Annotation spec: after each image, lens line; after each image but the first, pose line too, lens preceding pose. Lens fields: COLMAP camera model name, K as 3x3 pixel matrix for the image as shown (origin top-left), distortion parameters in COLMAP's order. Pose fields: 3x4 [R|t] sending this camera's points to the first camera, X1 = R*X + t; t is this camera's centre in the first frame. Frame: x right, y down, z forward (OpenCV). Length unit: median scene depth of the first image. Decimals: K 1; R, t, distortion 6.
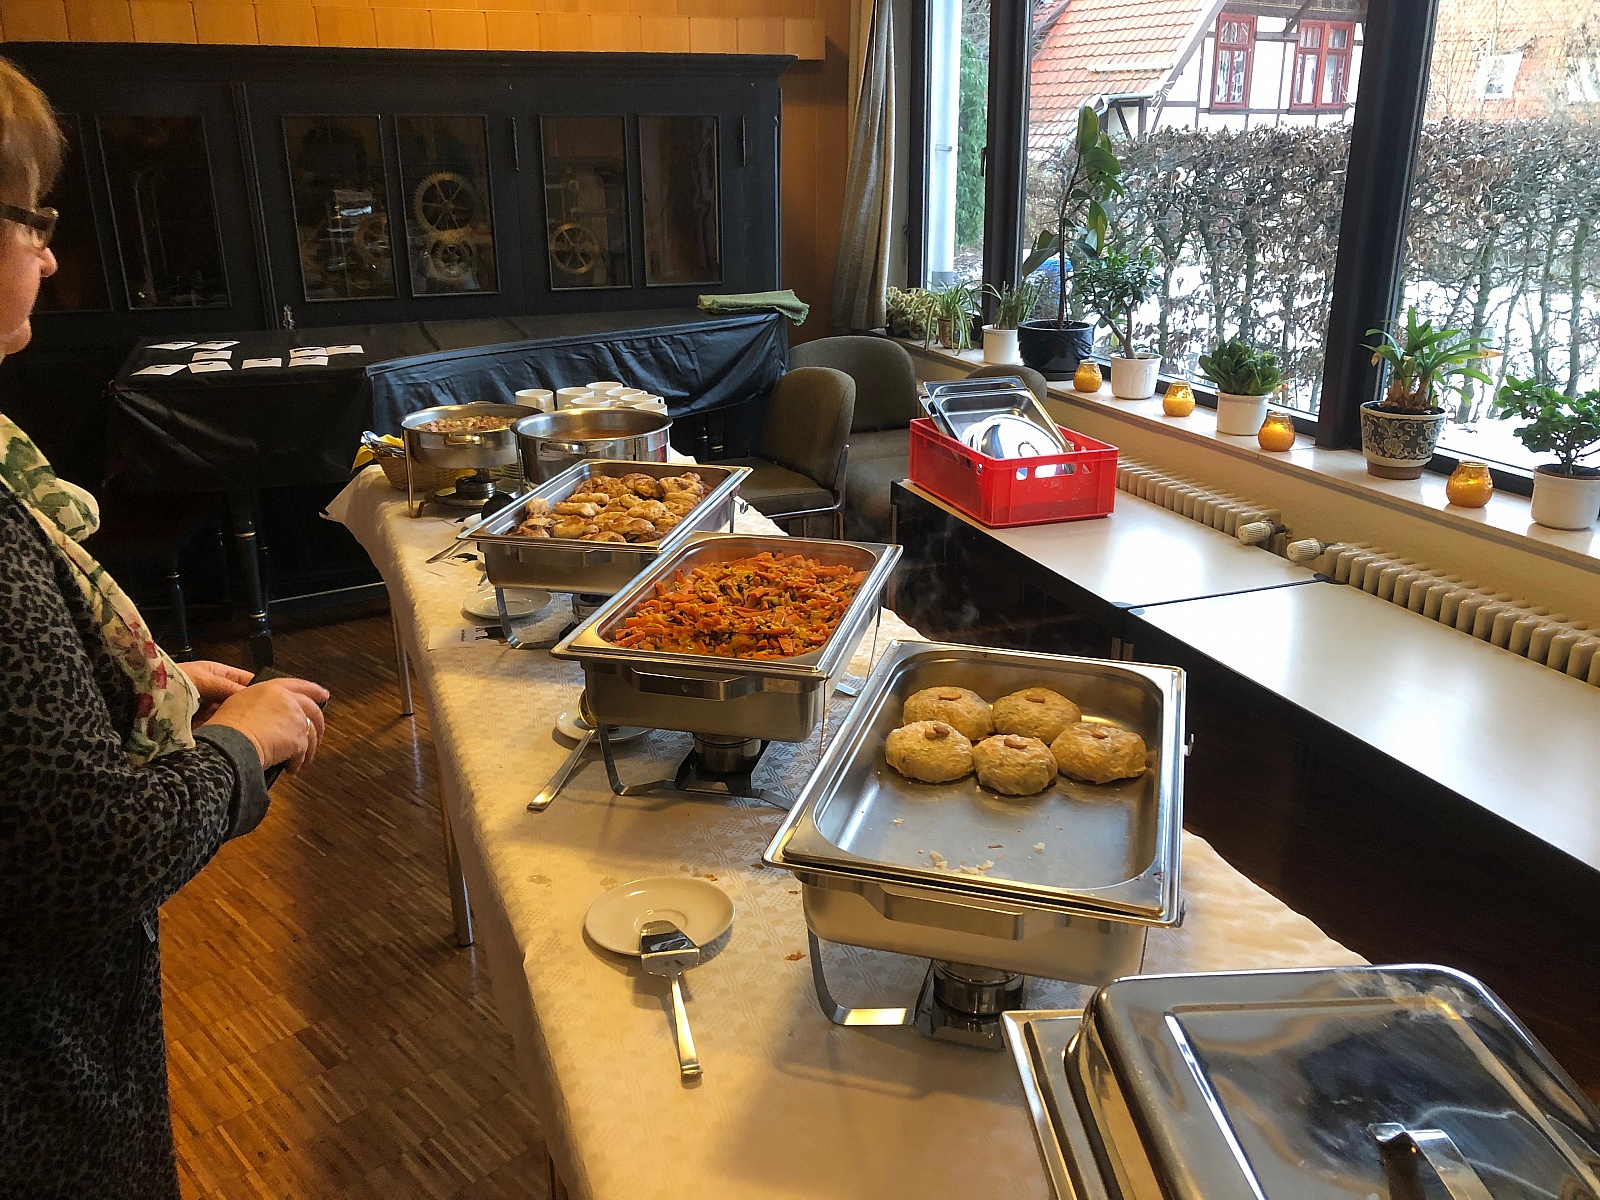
lens RADIAL K [[1328.4, 0, 800.0], [0, 1328.4, 600.0], [0, 0, 1]] dist [0.098913, -0.162651]
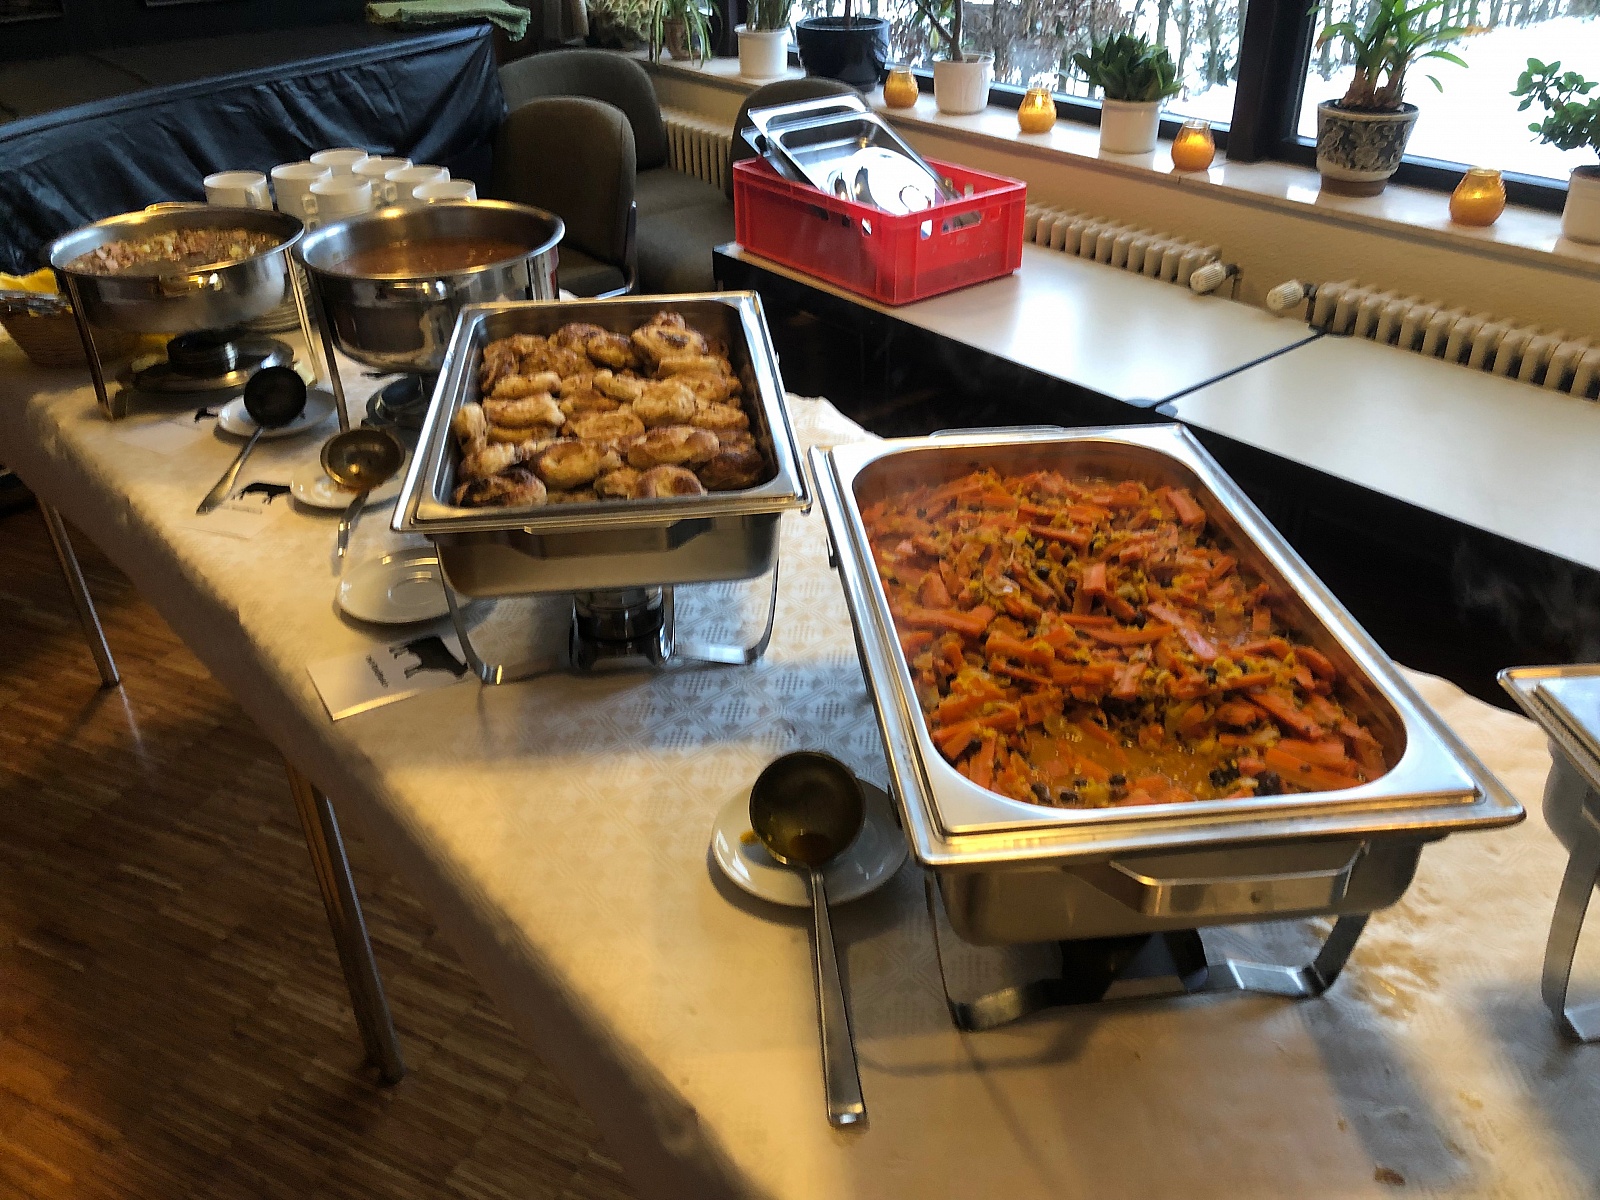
lens RADIAL K [[1309.6, 0, 799.9], [0, 1309.6, 578.2], [0, 0, 1]] dist [0.028237, -0.002894]
pose [[0.940067, -0.178416, 0.290587, -0.153552], [0.118214, 0.969863, 0.213054, -0.069033], [-0.319842, -0.165933, 0.932827, 0.281358]]
